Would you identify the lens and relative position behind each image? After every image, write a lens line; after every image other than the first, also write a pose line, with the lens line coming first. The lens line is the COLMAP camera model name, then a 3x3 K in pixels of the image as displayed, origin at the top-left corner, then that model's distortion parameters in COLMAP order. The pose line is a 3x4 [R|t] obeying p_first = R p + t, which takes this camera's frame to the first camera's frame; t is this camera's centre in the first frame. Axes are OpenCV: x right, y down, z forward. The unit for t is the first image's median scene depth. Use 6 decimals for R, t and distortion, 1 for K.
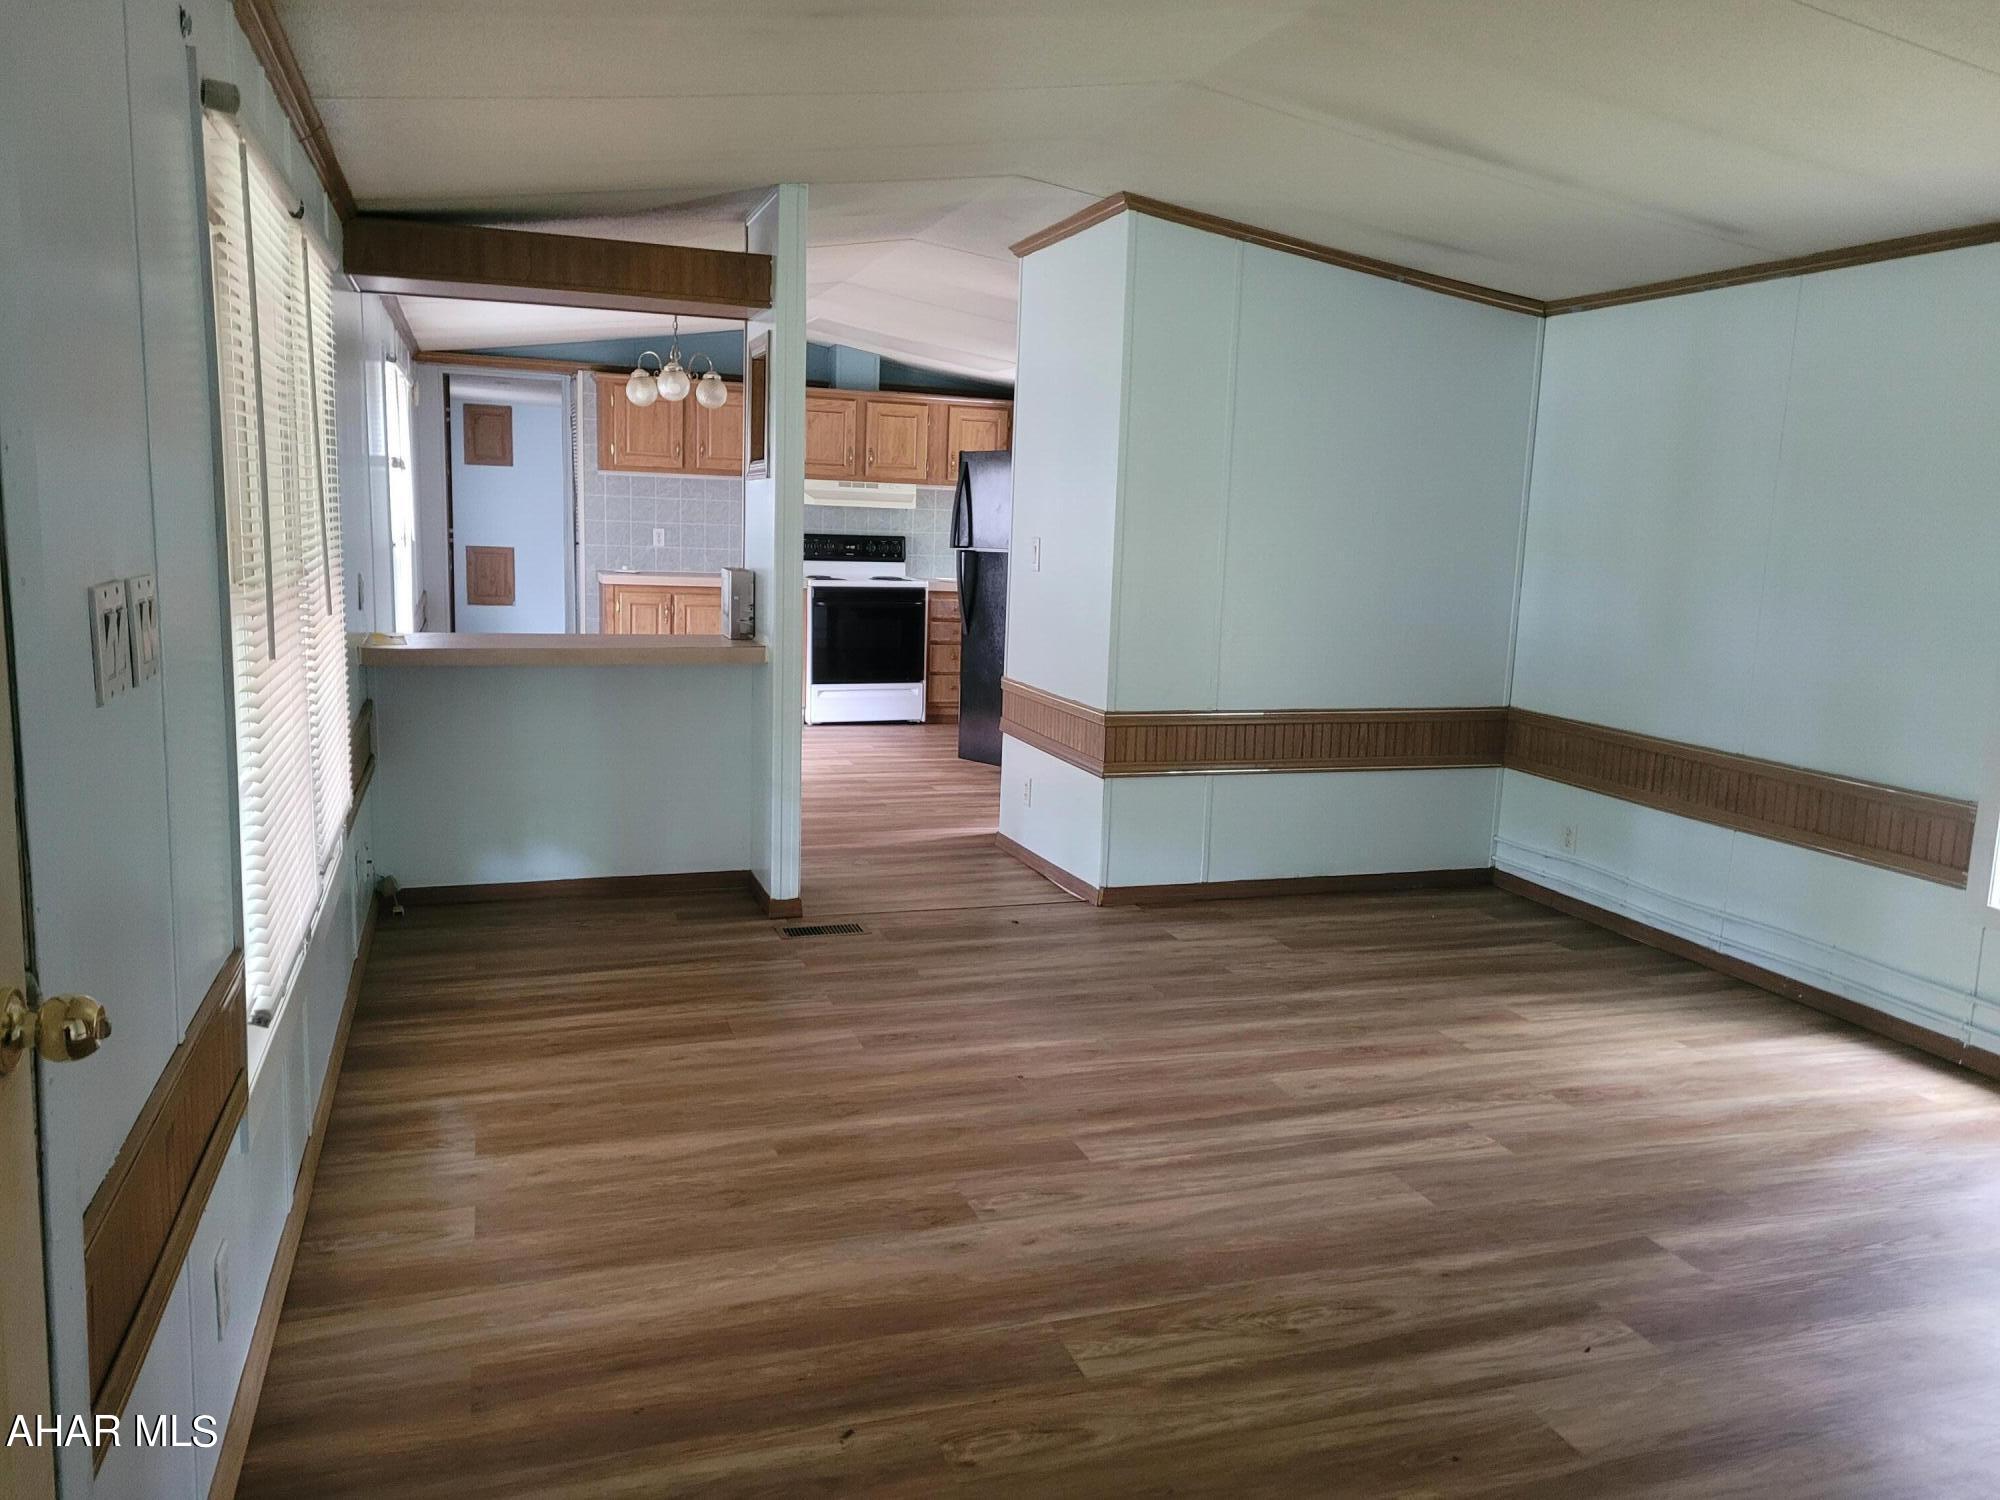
lens RADIAL K [[1476.7, 0, 1011.2], [0, 1476.7, 750.0], [0, 0, 1]] dist [0.031876, 0.000664]
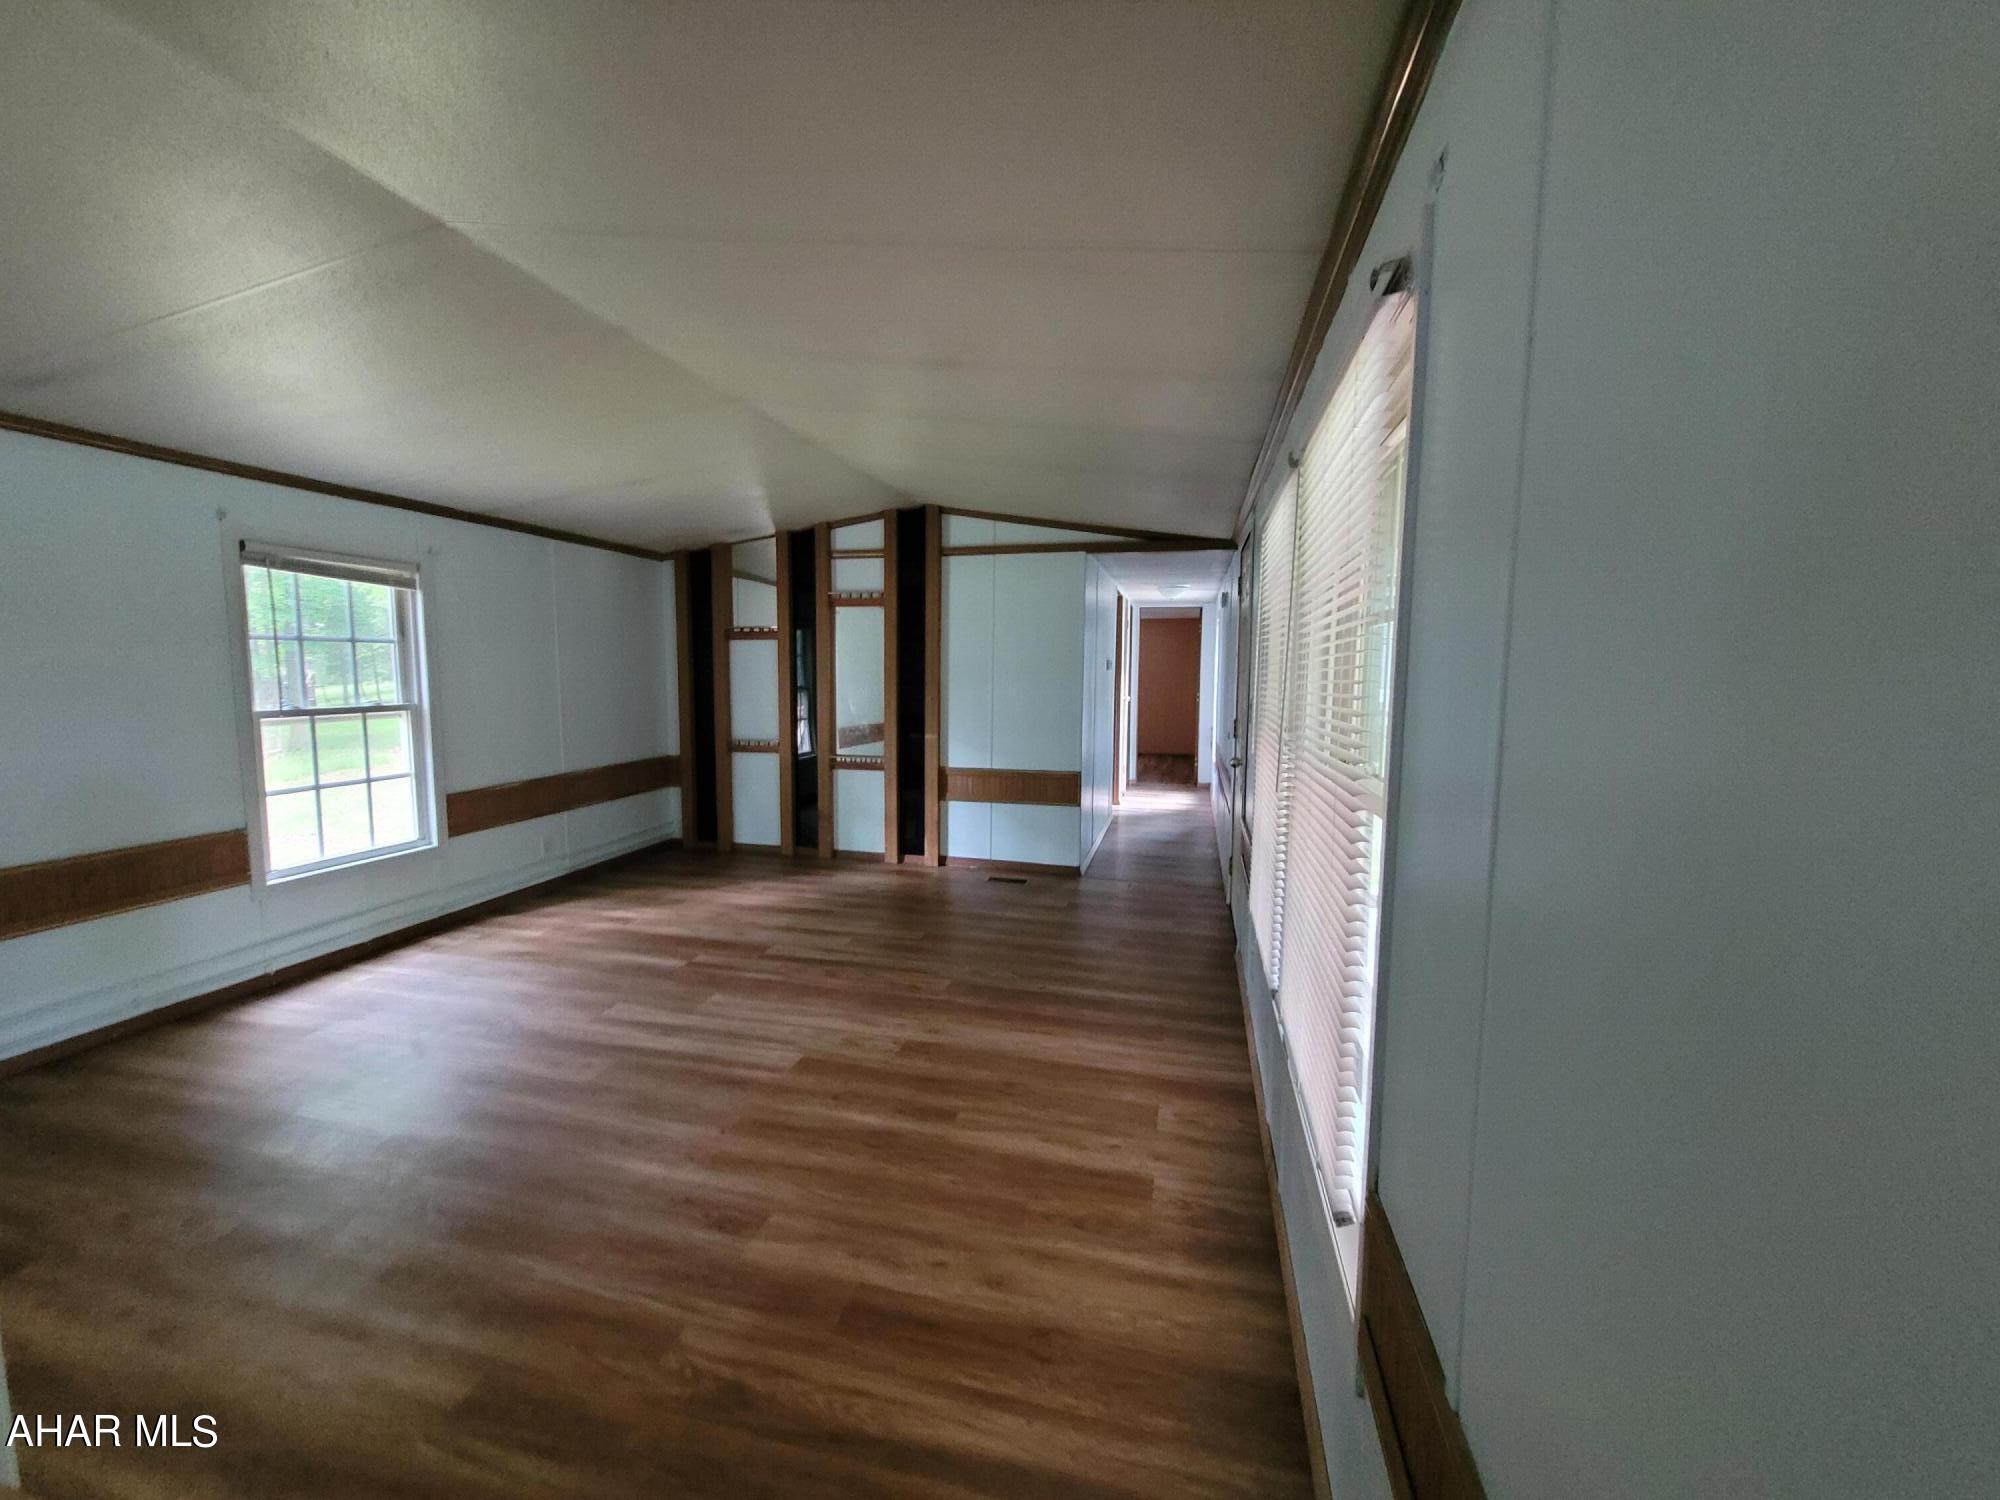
lens RADIAL K [[783.9, 0, 996.3], [0, 783.9, 749.8], [0, 0, 1]] dist [0.007753, -0.001531]
pose [[-0.835794, -0.098022, 0.540222, -0.173301], [0.051363, 0.965660, 0.254681, -0.081191], [-0.546635, 0.240608, -0.802059, 0.459060]]
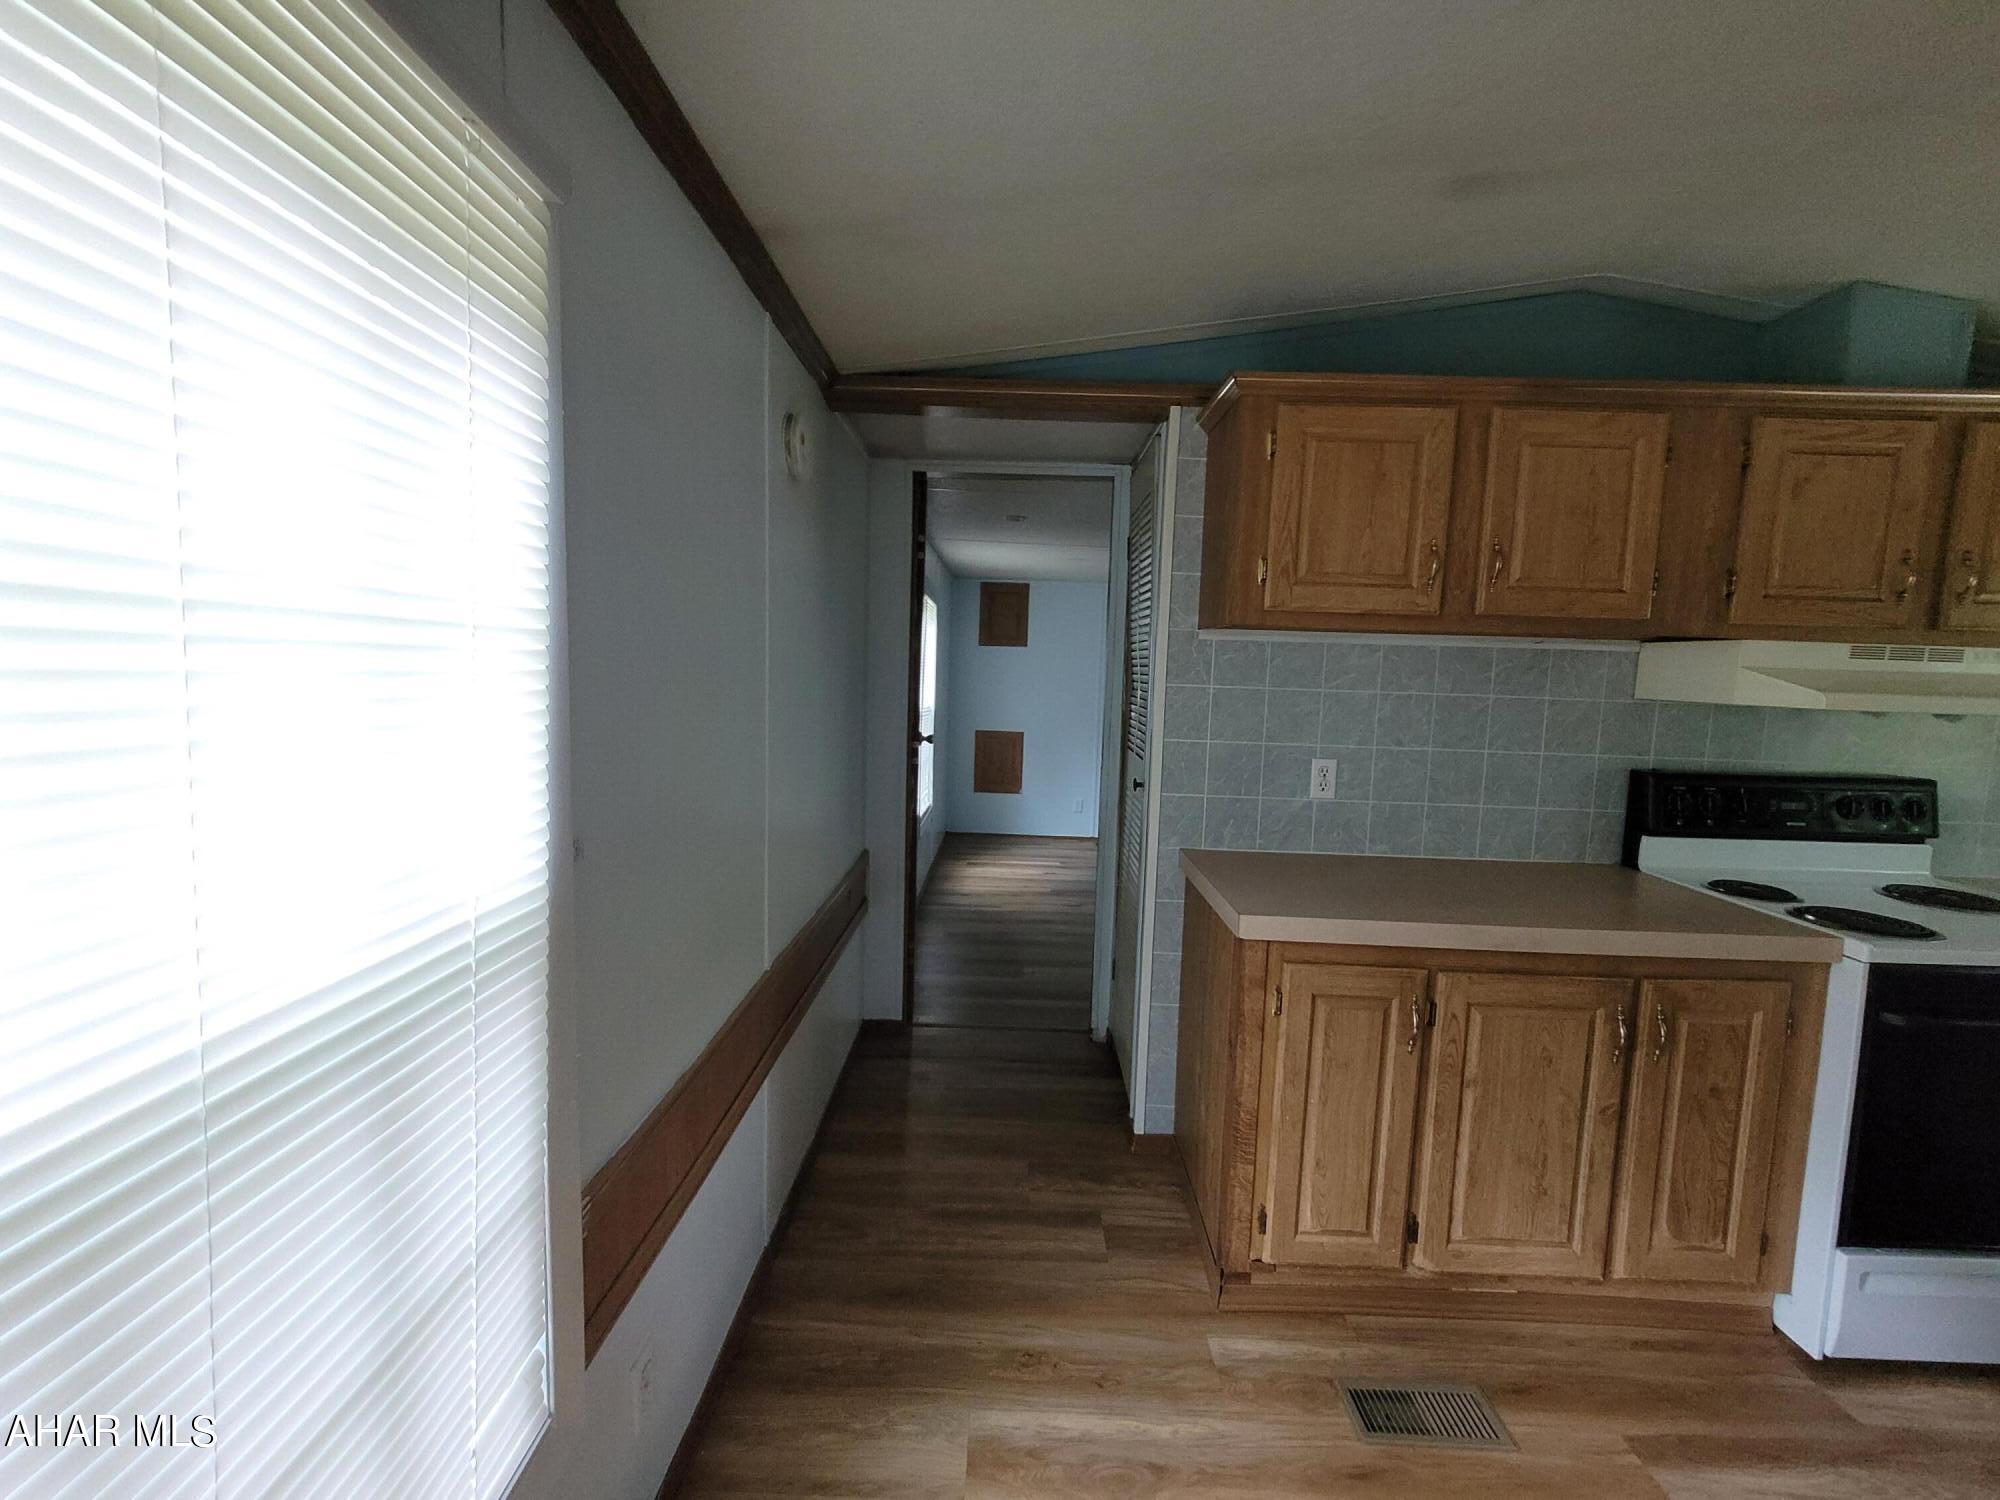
lens RADIAL K [[783.9, 0, 1006.2], [0, 783.9, 739.8], [0, 0, 1]] dist [0.007753, -0.001531]
pose [[0.939030, 0.023160, -0.343054, -0.253673], [-0.051069, 0.996057, -0.072545, -0.136948], [0.340021, 0.085641, 0.936510, 0.768701]]
